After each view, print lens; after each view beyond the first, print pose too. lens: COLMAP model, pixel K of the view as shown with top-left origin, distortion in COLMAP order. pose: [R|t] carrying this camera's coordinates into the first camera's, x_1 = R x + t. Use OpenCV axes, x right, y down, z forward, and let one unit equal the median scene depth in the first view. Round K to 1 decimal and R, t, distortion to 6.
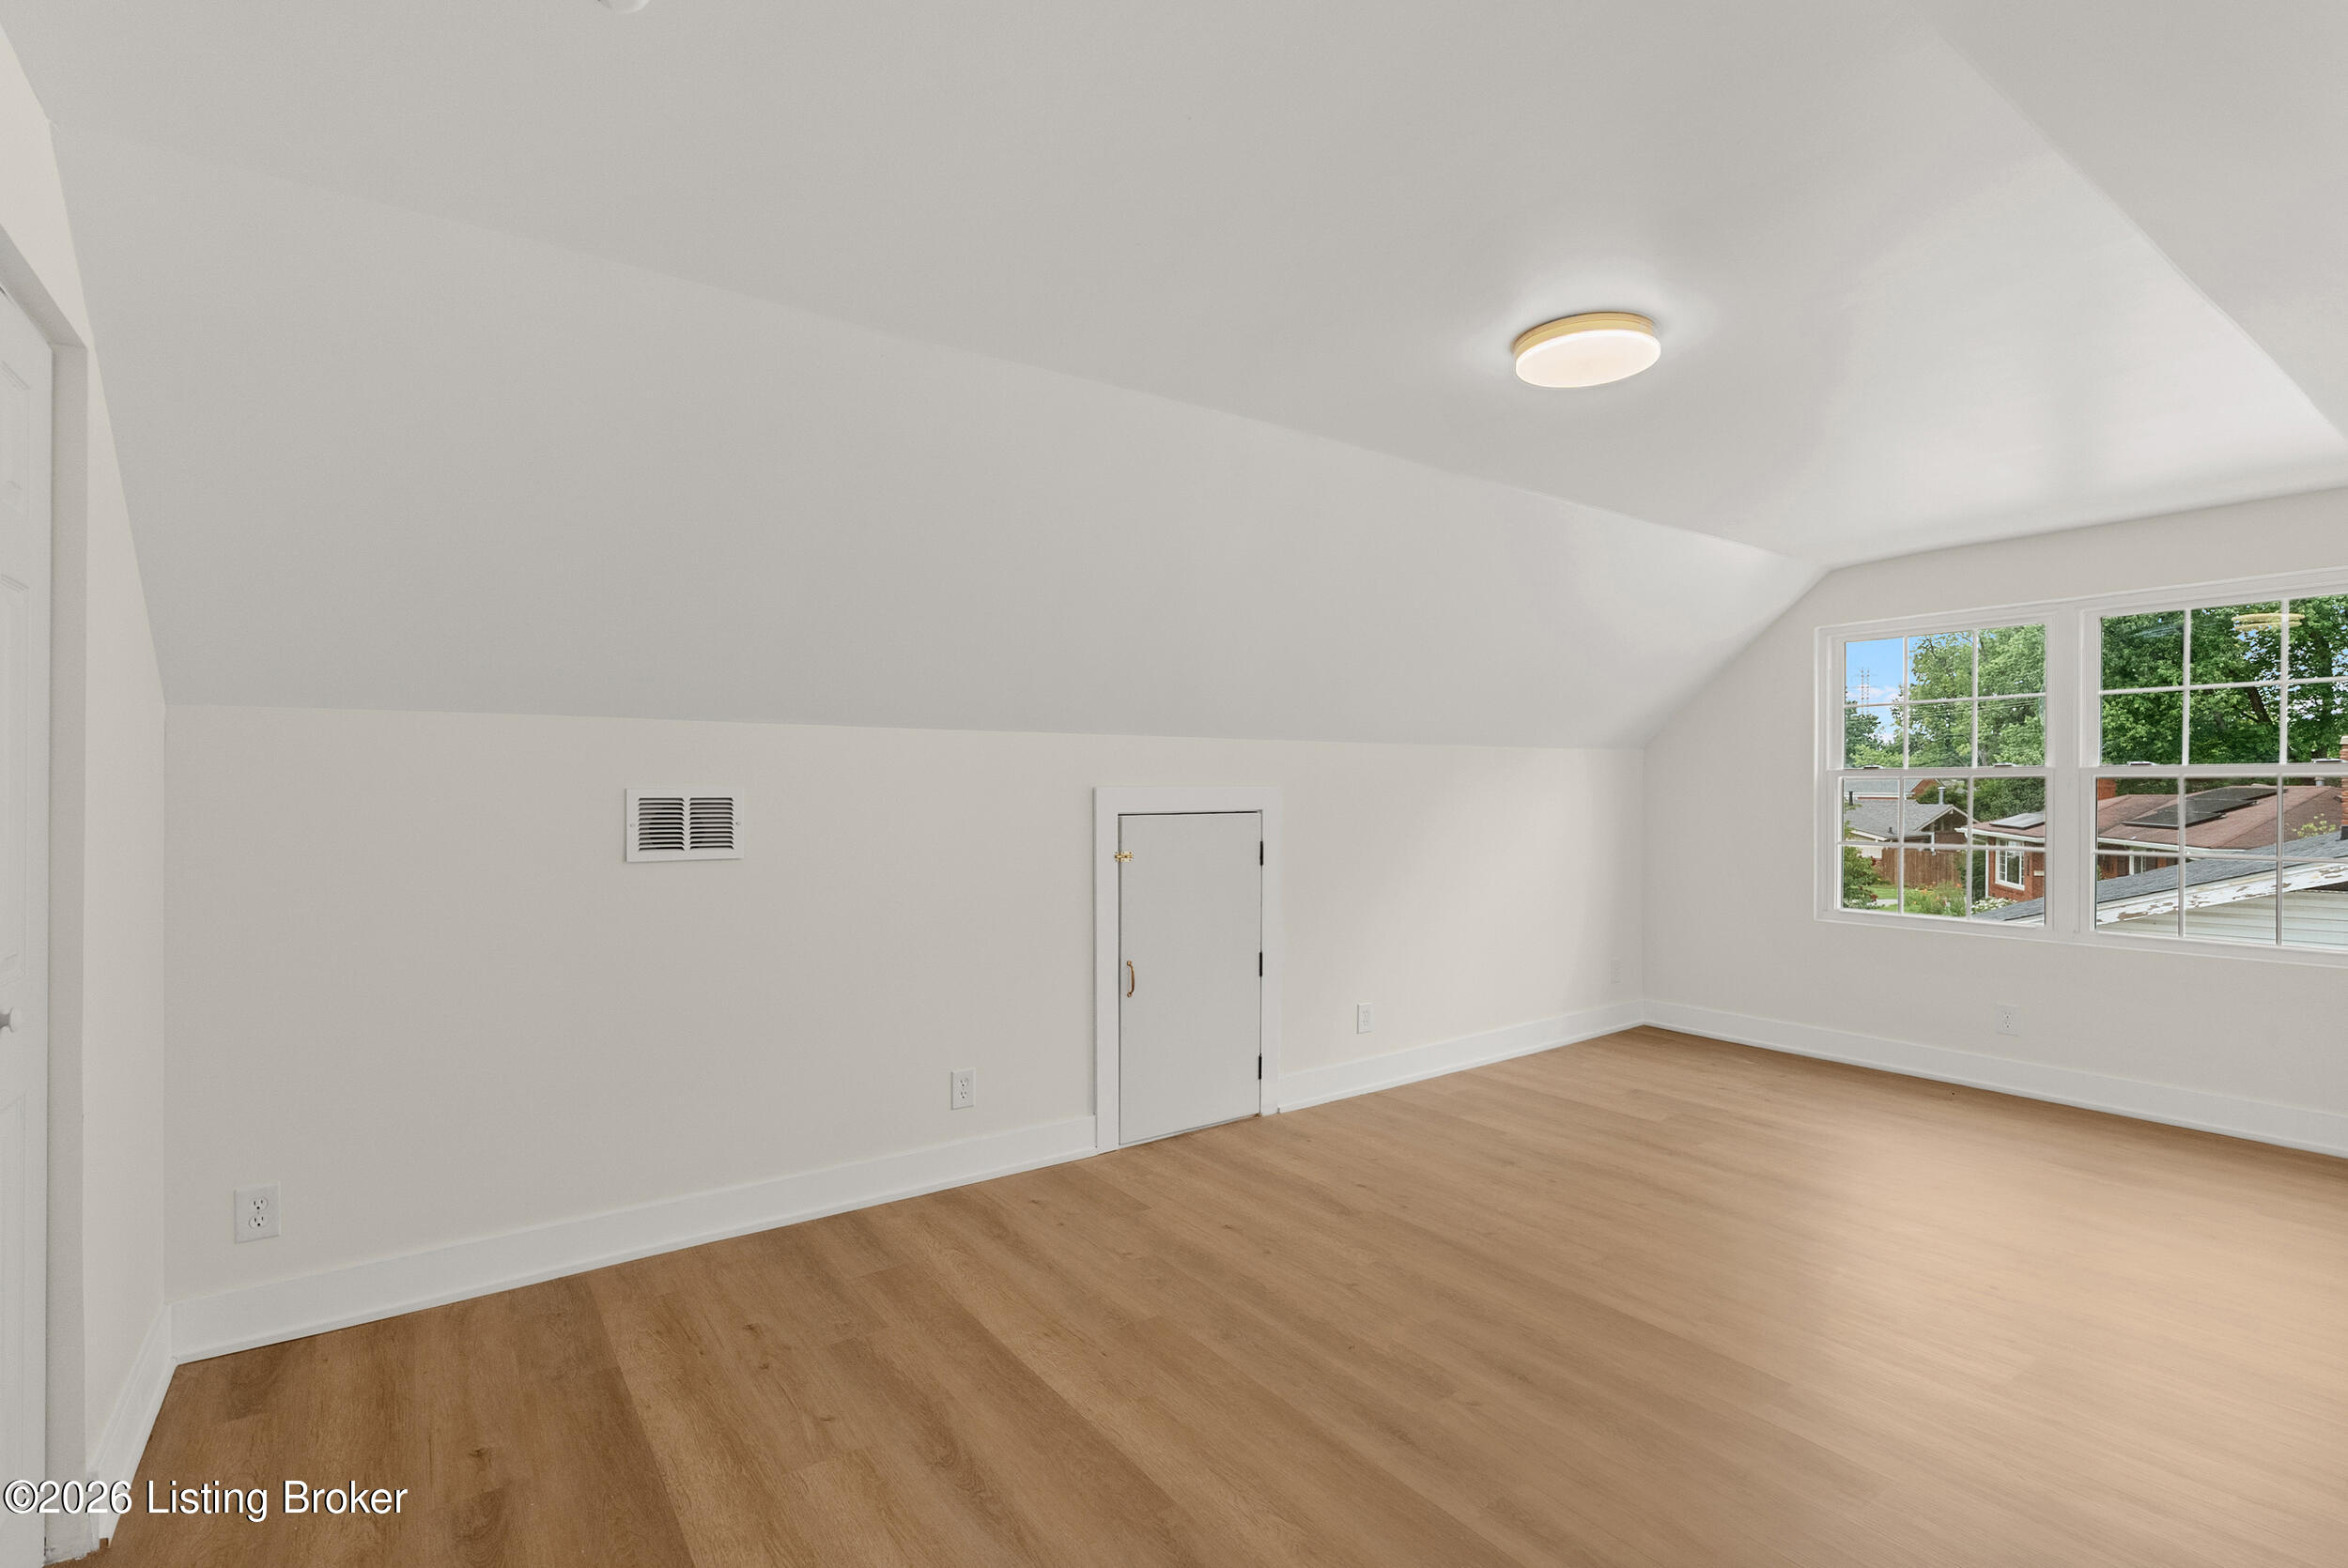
lens RADIAL K [[1066.5, 0, 1186.7], [0, 1066.5, 785.1], [0, 0, 1]] dist [-0.009915, 0.004303]
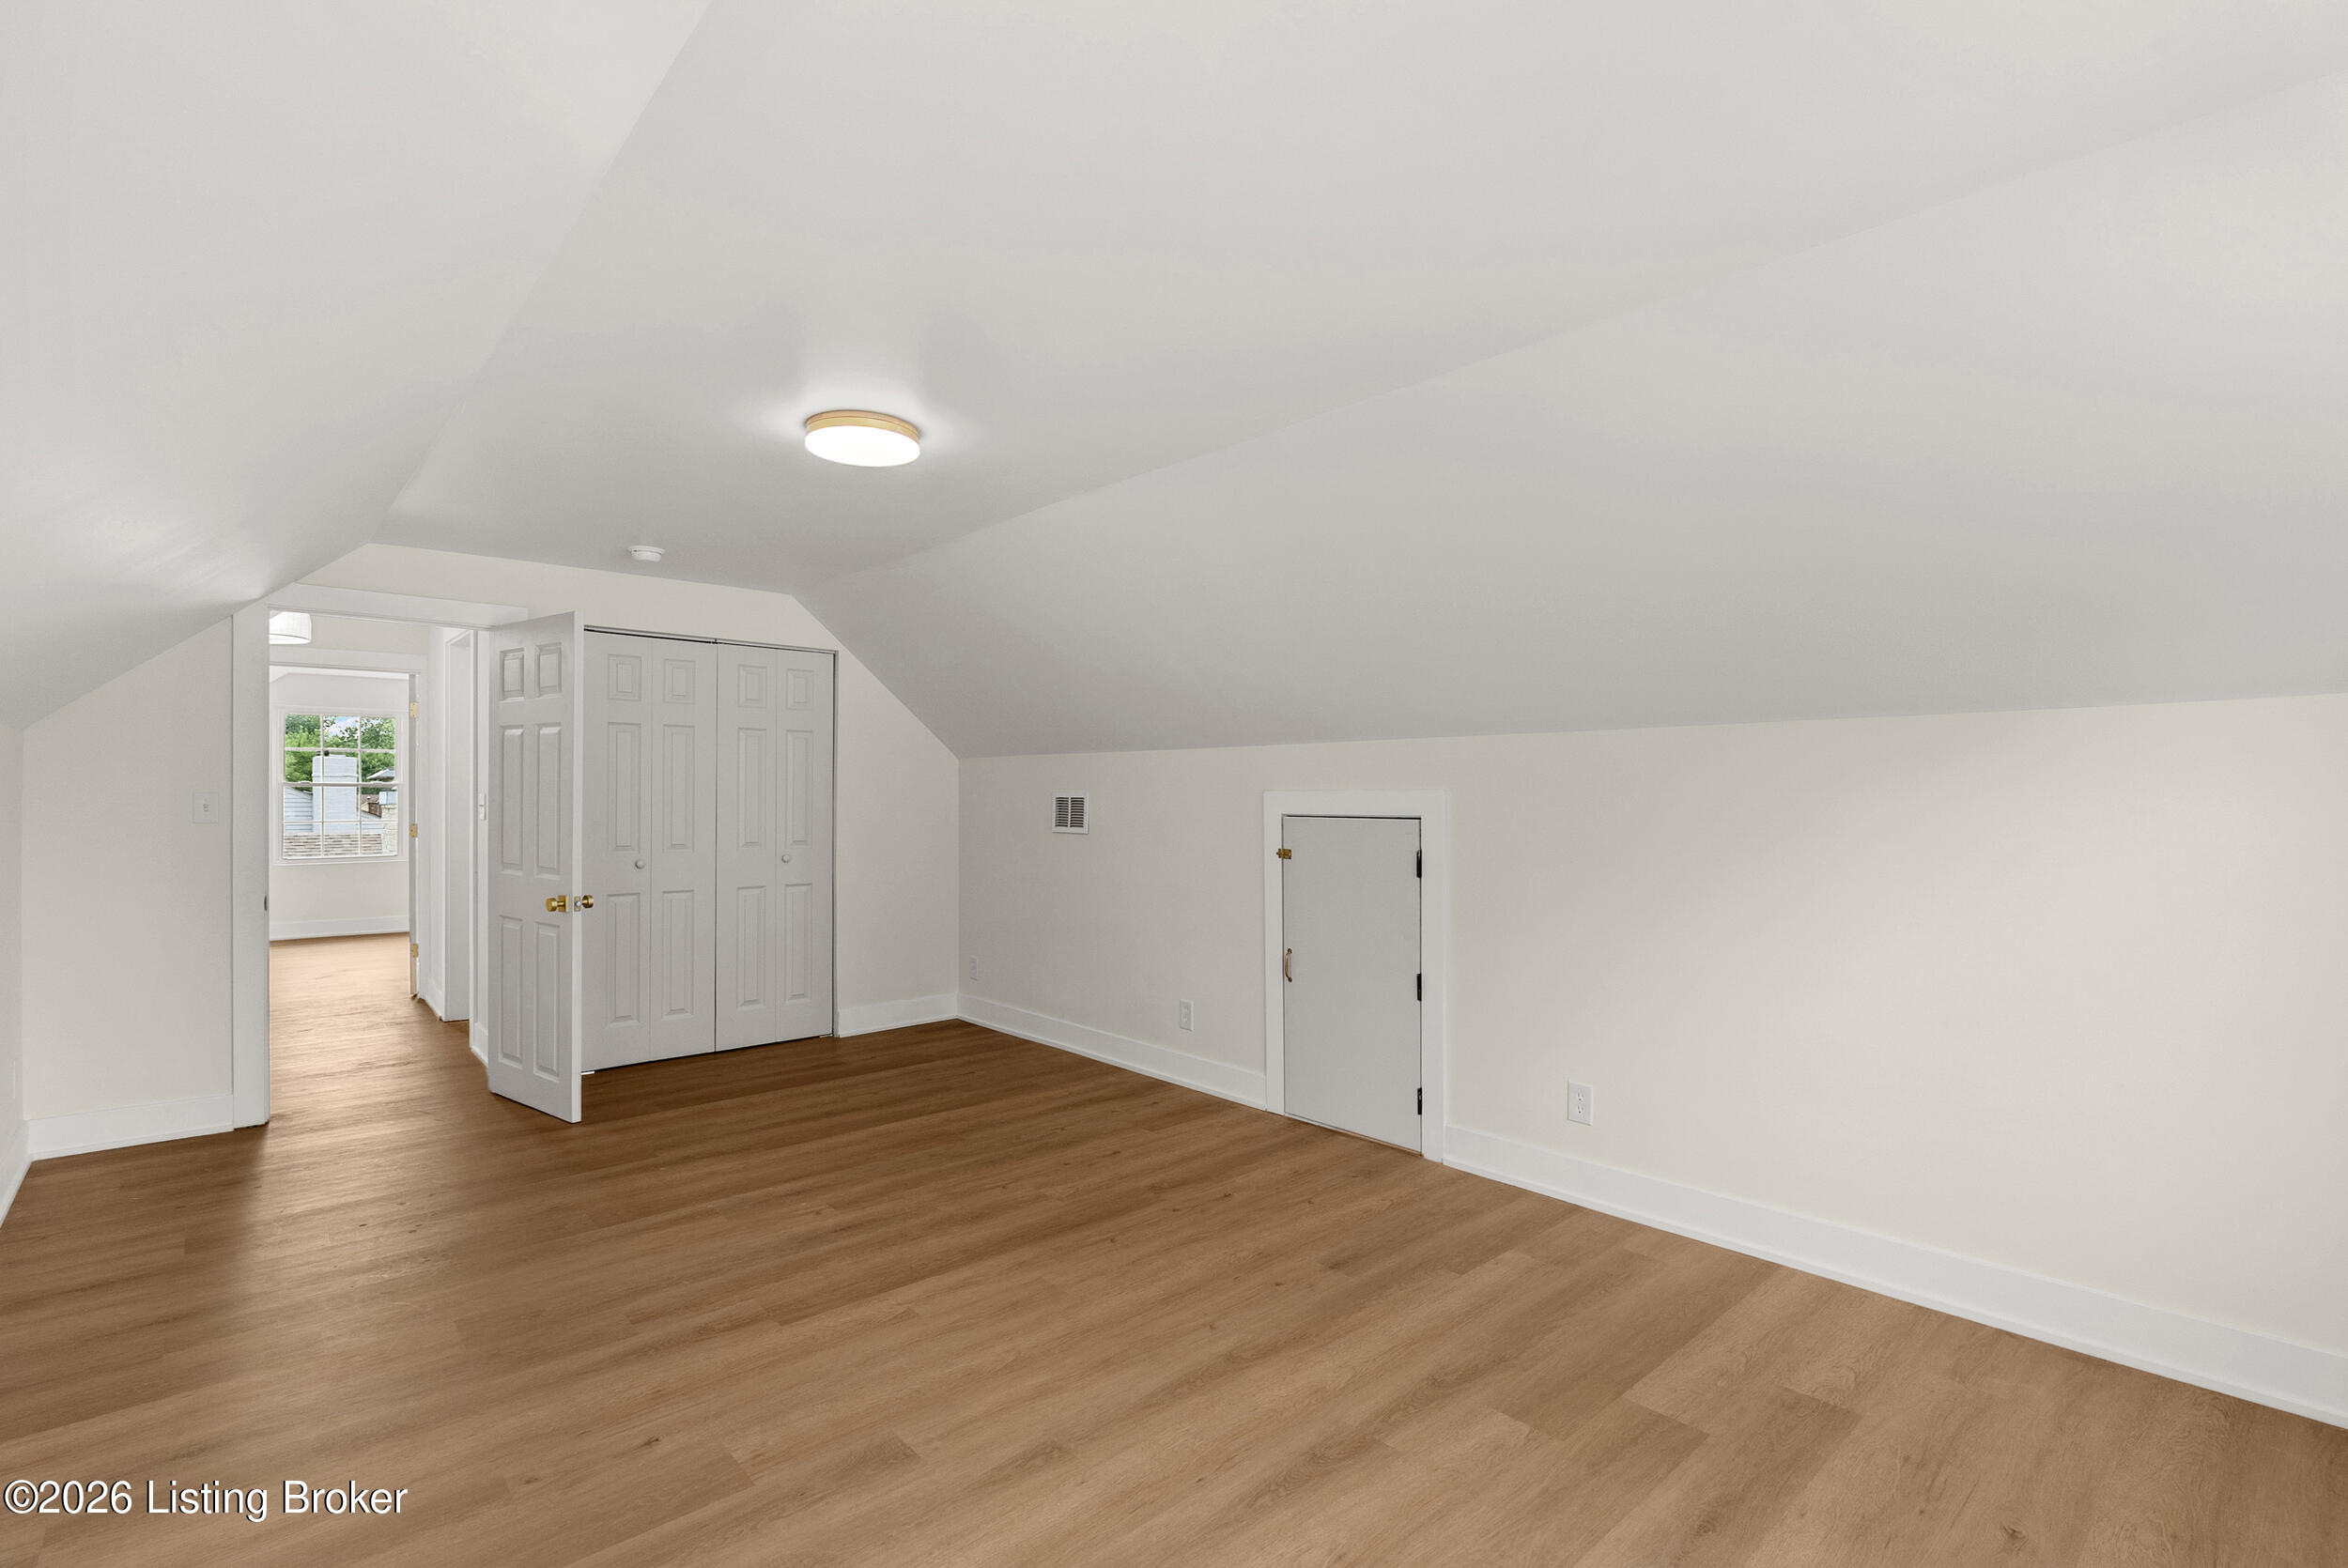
lens RADIAL K [[1066.5, 0, 1198.7], [0, 1066.5, 794.0], [0, 0, 1]] dist [-0.009915, 0.004303]
pose [[0.133113, 0.000865, -0.991101, 1.245922], [0.000969, 0.999999, 0.001003, 0.003985], [0.991100, -0.001094, 0.133112, 0.923292]]
